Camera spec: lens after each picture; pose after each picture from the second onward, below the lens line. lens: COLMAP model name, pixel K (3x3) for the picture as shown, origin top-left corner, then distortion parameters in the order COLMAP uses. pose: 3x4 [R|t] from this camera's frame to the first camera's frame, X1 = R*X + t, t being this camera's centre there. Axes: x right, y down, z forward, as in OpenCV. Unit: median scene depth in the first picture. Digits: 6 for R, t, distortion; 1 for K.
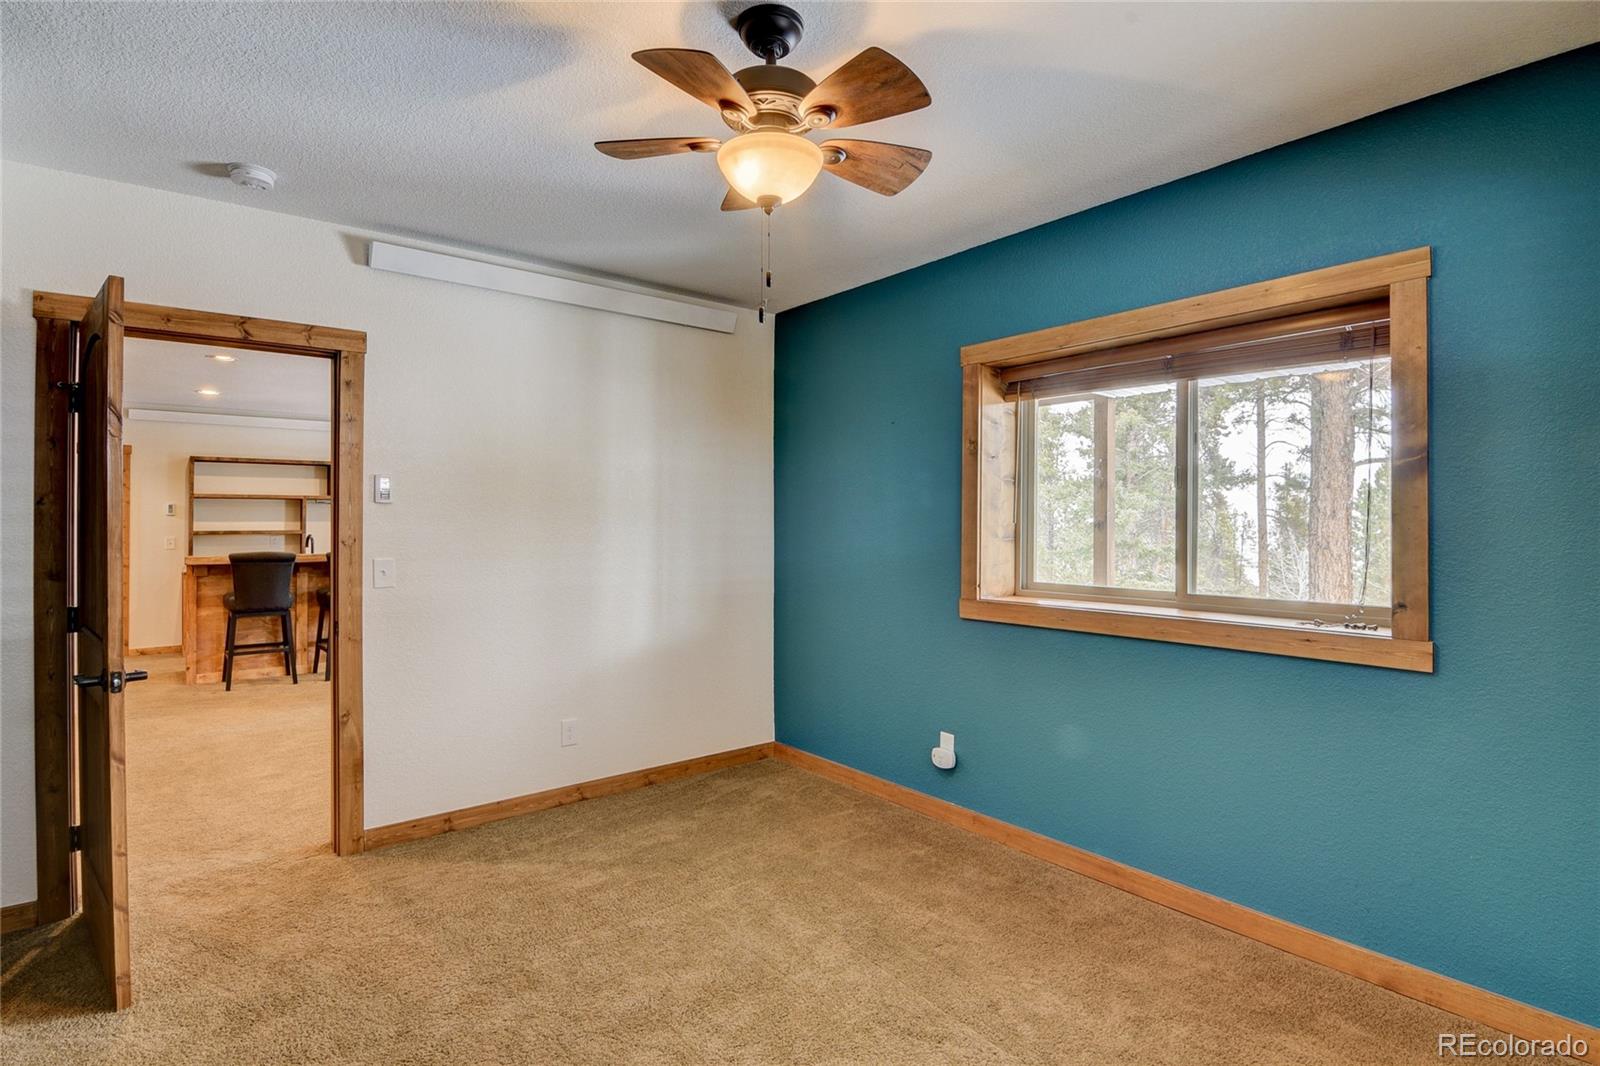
lens RADIAL K [[803.7, 0, 779.2], [0, 803.7, 535.0], [0, 0, 1]] dist [0.002176, -0.016343]
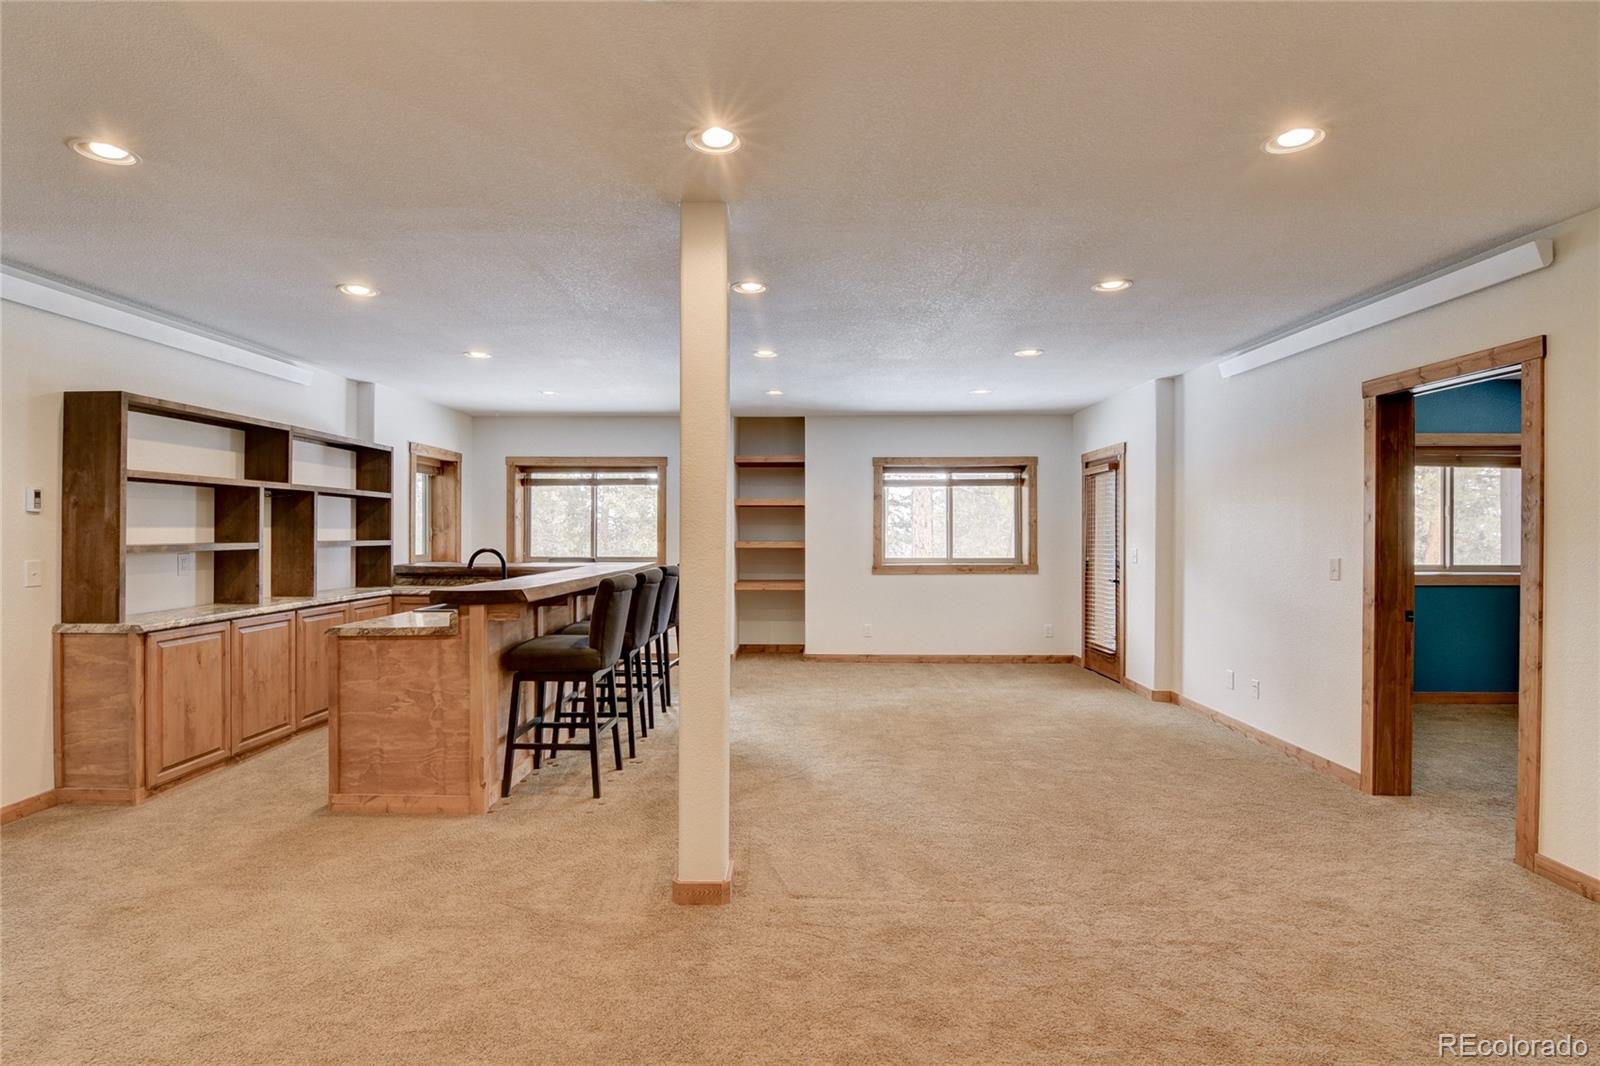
lens RADIAL K [[774.5, 0, 793.7], [0, 774.5, 542.7], [0, 0, 1]] dist [-0.002967, -0.010863]
pose [[0.635019, -0.010162, 0.772429, -0.834460], [0.008474, 0.999945, 0.006189, -0.006180], [-0.772450, 0.002615, 0.635070, 0.389452]]
